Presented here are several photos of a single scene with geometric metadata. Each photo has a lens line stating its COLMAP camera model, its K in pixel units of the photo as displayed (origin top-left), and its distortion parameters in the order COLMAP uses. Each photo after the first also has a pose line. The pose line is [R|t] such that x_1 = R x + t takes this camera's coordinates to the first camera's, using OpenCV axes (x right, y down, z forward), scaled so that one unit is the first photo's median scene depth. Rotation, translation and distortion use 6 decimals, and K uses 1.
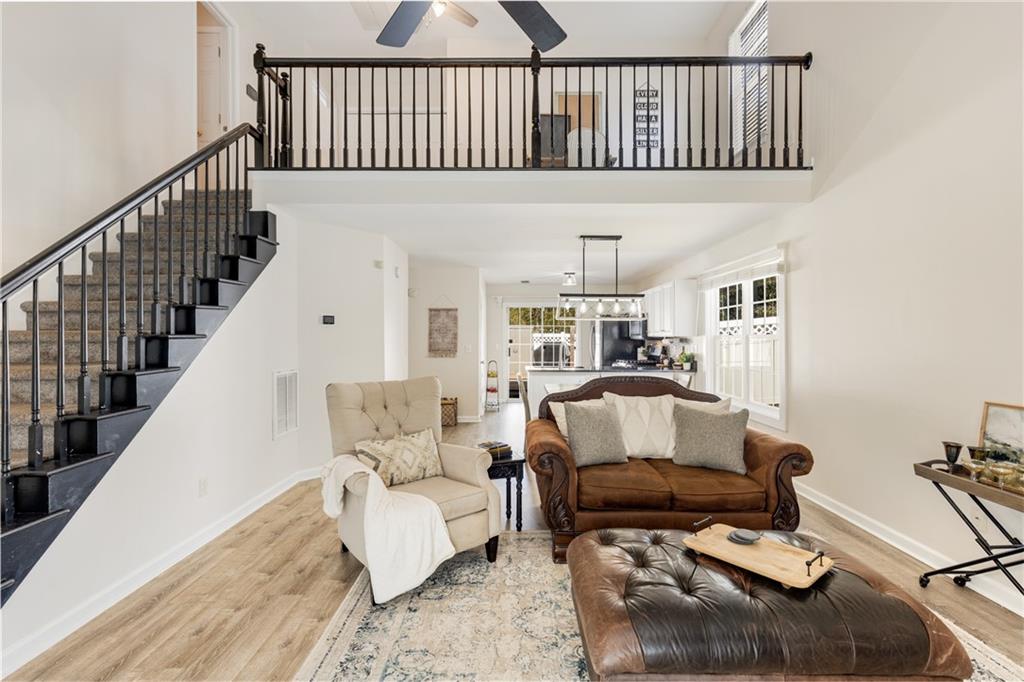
lens RADIAL K [[464.7, 0, 509.3], [0, 464.7, 336.6], [0, 0, 1]] dist [0.002721, -0.000080]
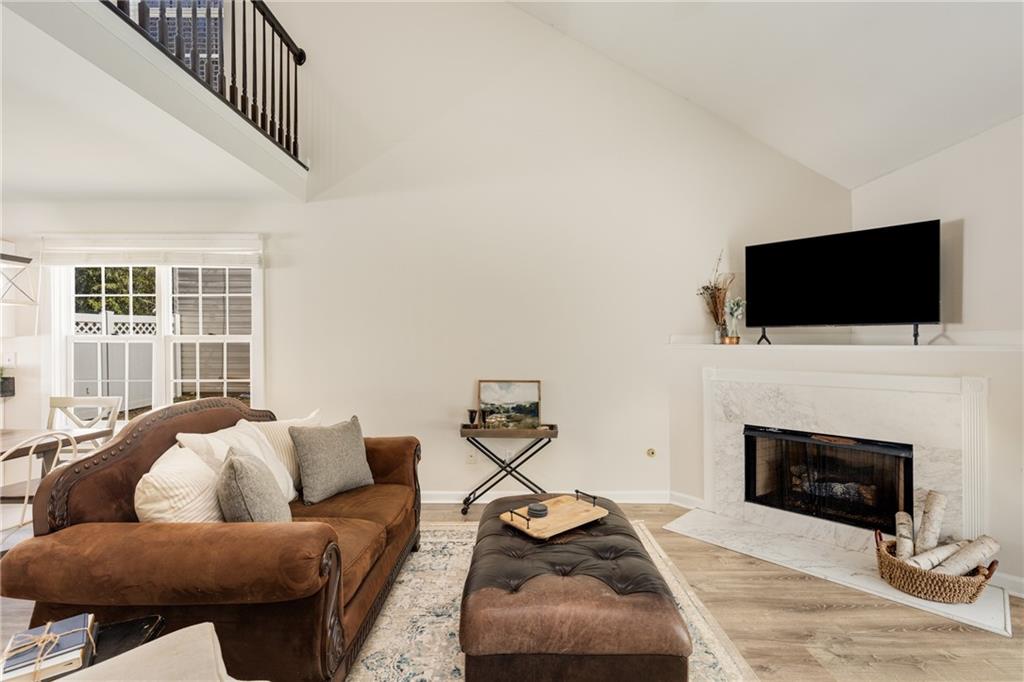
lens RADIAL K [[464.3, 0, 514.6], [0, 464.3, 339.3], [0, 0, 1]] dist [0.016600, -0.000109]
pose [[-0.004233, 0.005167, 0.999978, -0.337877], [-0.002683, 0.999983, -0.005179, 0.005858], [-0.999987, -0.002705, -0.004219, 0.544655]]
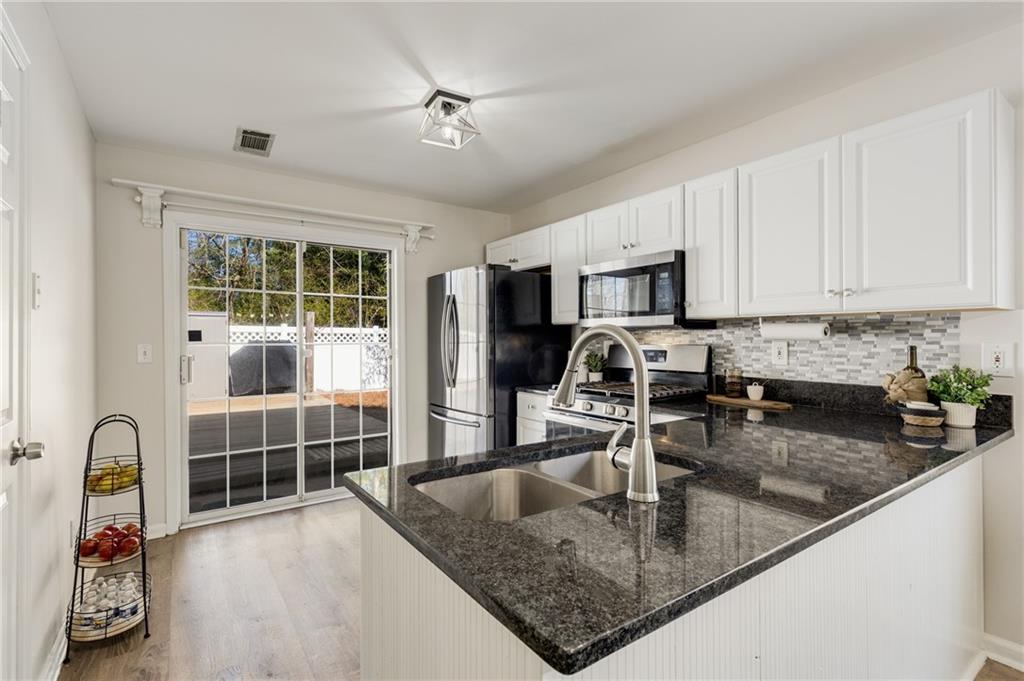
lens RADIAL K [[471.5, 0, 510.0], [0, 471.5, 337.8], [0, 0, 1]] dist [0.001309, -0.000141]
pose [[0.809971, -0.003042, 0.586462, -0.029415], [-0.000097, 0.999986, 0.005322, 0.023101], [-0.586470, -0.004368, 0.809959, 1.495411]]
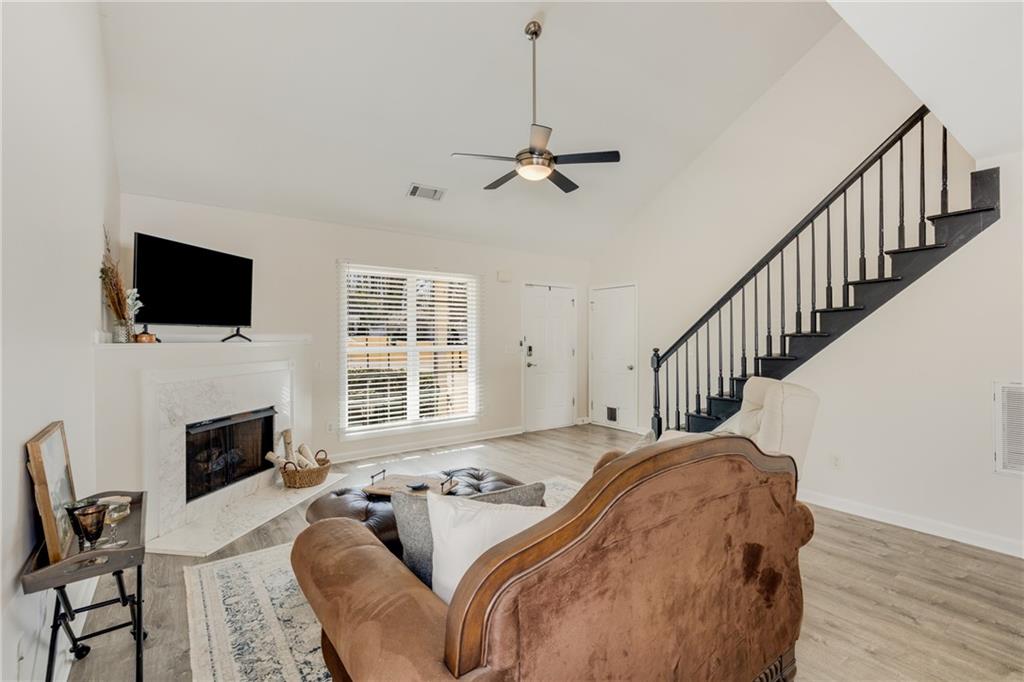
lens RADIAL K [[464.3, 0, 514.6], [0, 464.3, 339.3], [0, 0, 1]] dist [0.016600, -0.000109]
pose [[-0.800975, 0.003042, -0.598690, 0.551498], [0.003313, 0.999994, 0.000648, 0.005013], [0.598688, -0.001465, -0.800981, 1.142930]]
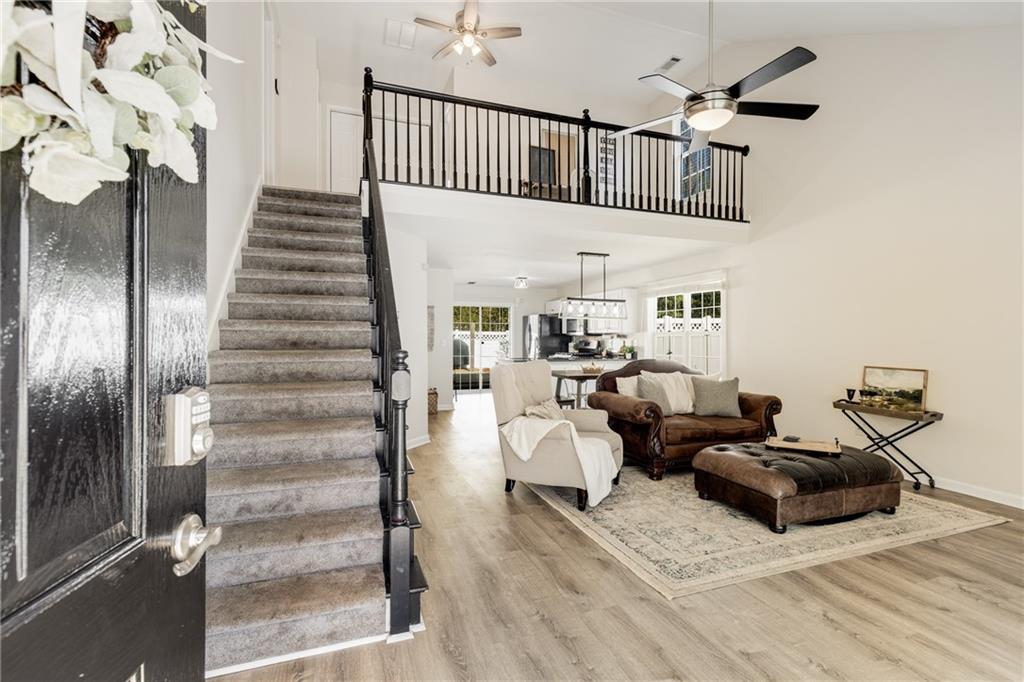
lens RADIAL K [[471.5, 0, 510.0], [0, 471.5, 338.3], [0, 0, 1]] dist [0.001309, -0.000141]
pose [[0.940924, 0.002541, 0.338607, -0.597002], [-0.004604, 0.999975, 0.005291, 0.015128], [-0.338586, -0.006537, 0.940913, -0.188903]]
